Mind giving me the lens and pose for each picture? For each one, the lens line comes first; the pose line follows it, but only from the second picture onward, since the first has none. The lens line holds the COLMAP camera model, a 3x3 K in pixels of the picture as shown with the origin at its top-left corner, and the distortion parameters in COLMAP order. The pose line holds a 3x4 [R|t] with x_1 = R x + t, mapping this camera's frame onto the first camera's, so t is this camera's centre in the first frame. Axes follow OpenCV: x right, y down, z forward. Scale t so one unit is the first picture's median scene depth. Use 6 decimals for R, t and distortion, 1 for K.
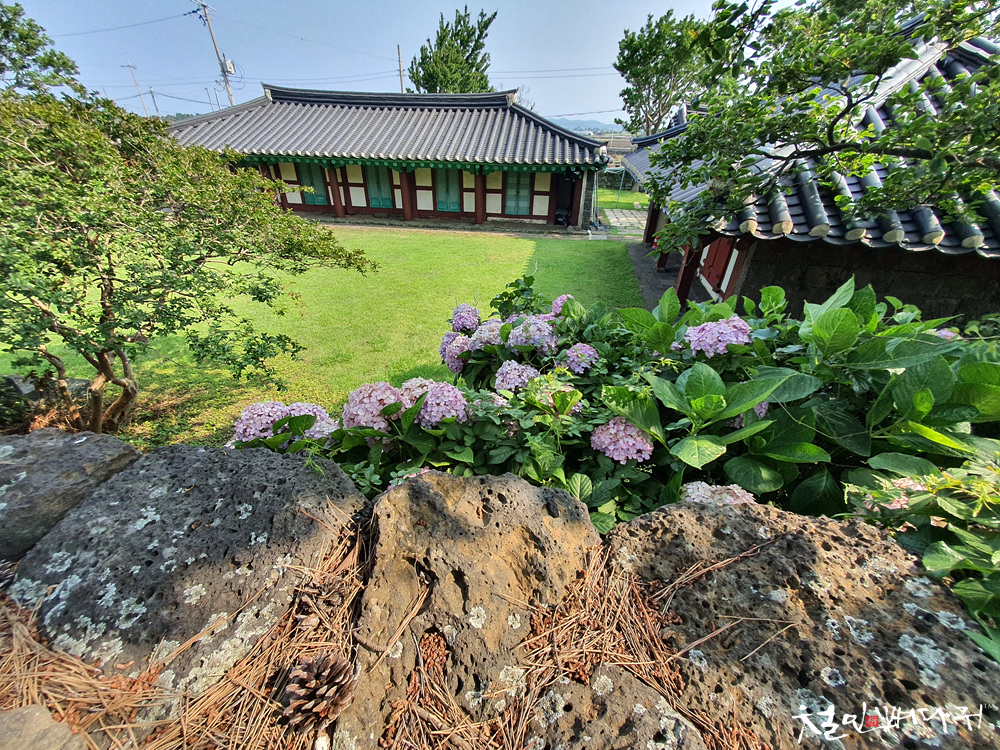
lens RADIAL K [[407.8, 0, 500.0], [0, 407.8, 375.0], [0, 0, 1]] dist [0.003343, -0.000036]
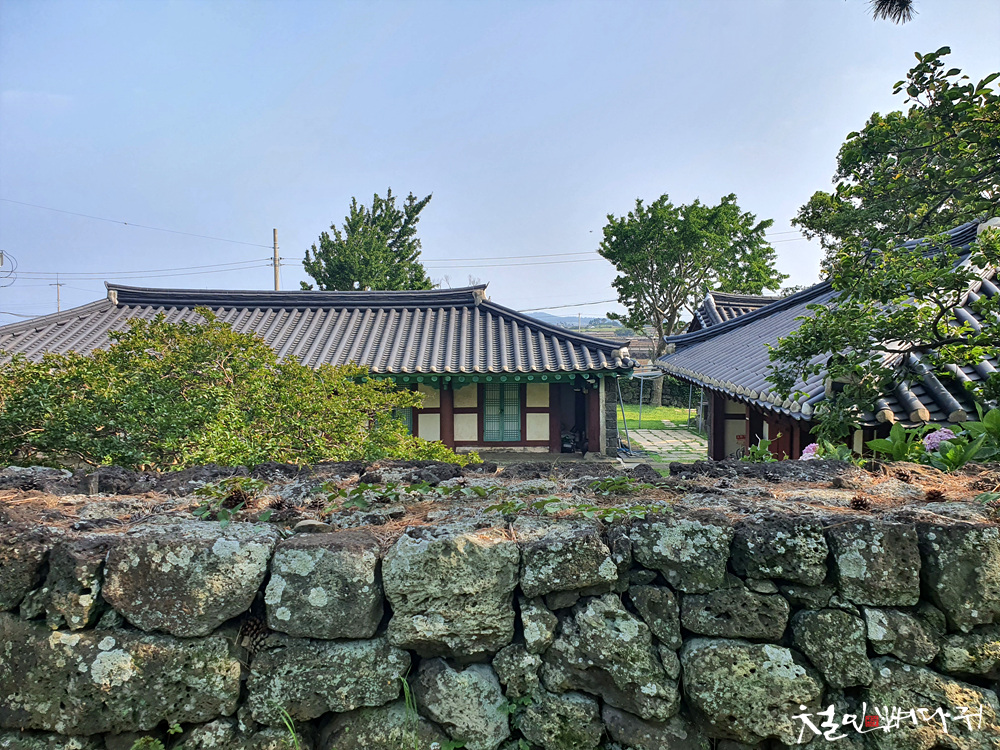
lens RADIAL K [[742.4, 0, 500.0], [0, 742.4, 375.0], [0, 0, 1]] dist [0.157783, -0.204823]
pose [[0.991941, -0.037782, 0.120940, -0.099317], [0.089215, 0.886046, -0.454933, 0.056342], [-0.089970, 0.462056, 0.882275, -0.106899]]
